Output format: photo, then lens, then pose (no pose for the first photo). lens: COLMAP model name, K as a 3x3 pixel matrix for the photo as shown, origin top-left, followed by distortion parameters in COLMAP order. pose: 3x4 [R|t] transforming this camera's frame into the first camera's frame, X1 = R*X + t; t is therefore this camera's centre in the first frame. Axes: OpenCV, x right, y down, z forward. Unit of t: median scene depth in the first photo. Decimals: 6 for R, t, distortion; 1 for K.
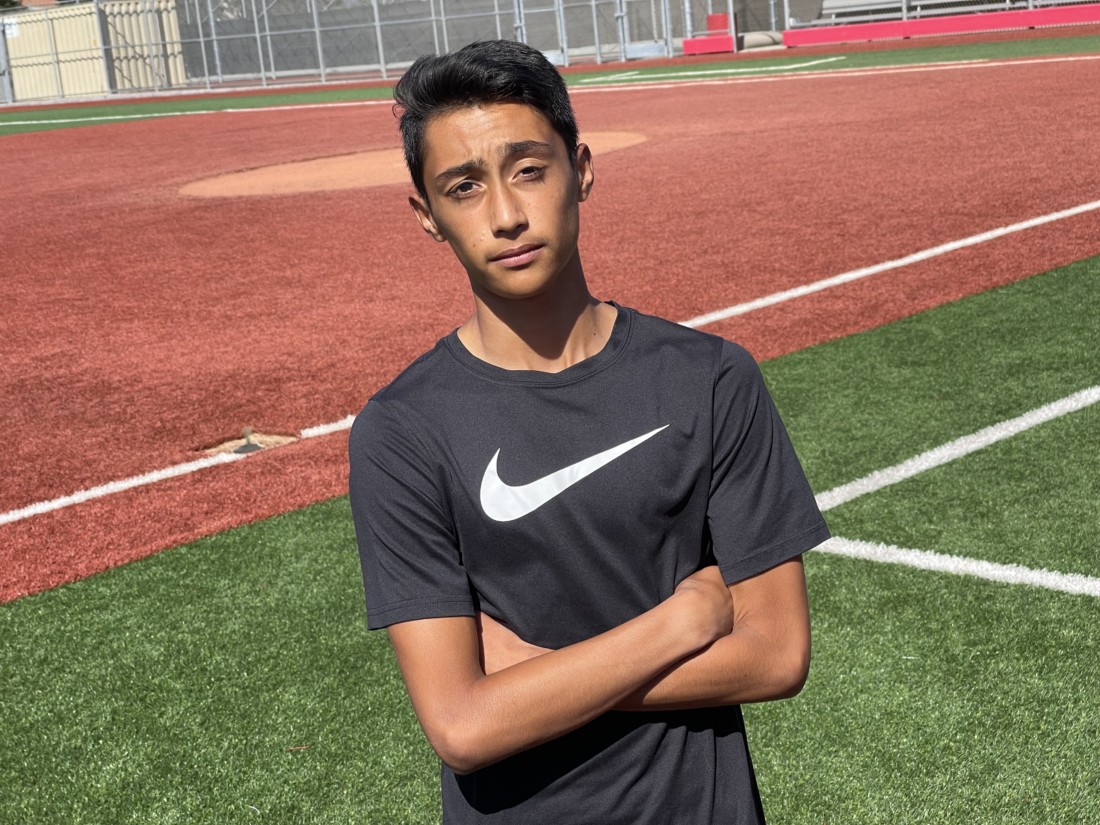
lens RADIAL K [[2030.5, 0, 547.3], [0, 2030.5, 411.5], [0, 0, 1]] dist [0.161691, 0.000000]
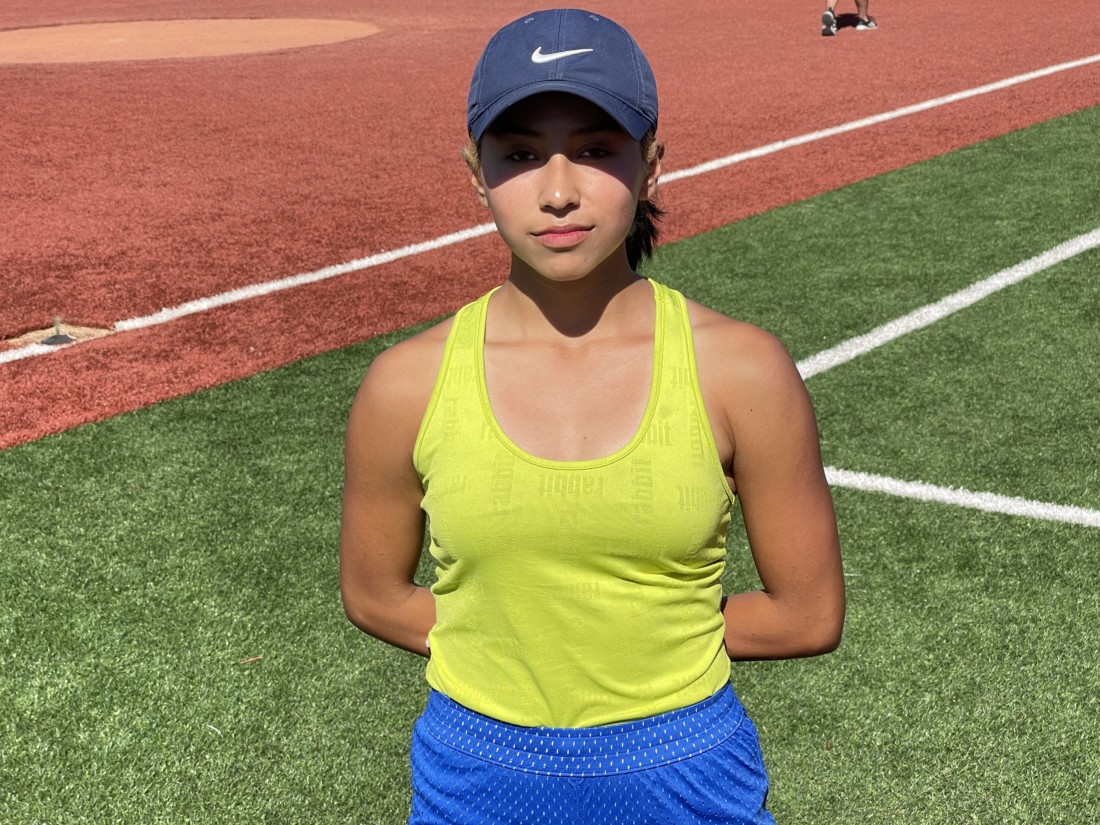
lens RADIAL K [[2030.5, 0, 551.1], [0, 2030.5, 420.4], [0, 0, 1]] dist [0.161691, 0.000000]
pose [[0.985354, 0.022826, 0.168989, -0.053651], [-0.032020, 0.998140, 0.051885, -0.000784], [-0.167490, -0.056536, 0.984251, 0.018439]]
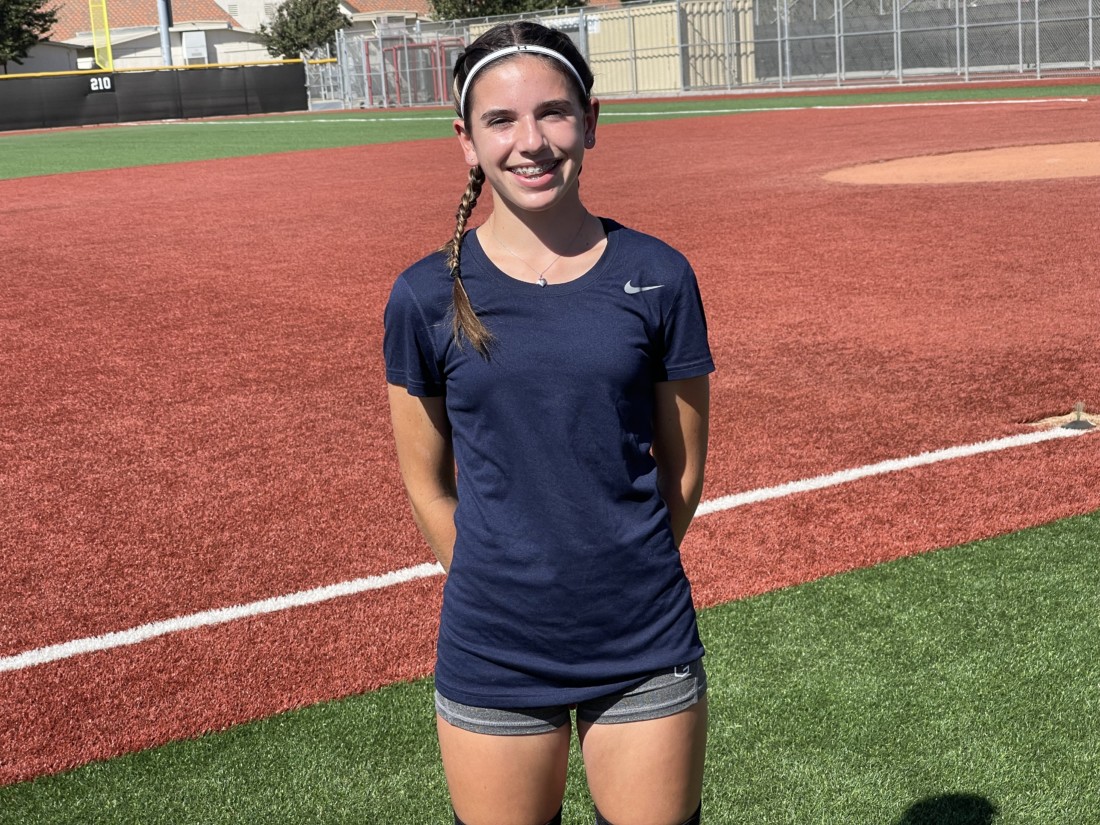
lens RADIAL K [[2030.5, 0, 550.7], [0, 2030.5, 407.4], [0, 0, 1]] dist [0.161691, 0.000000]
pose [[0.967040, 0.079141, -0.242015, -0.101424], [-0.080419, 0.996750, 0.004609, 0.016579], [0.241593, 0.015006, 0.970262, 0.007404]]
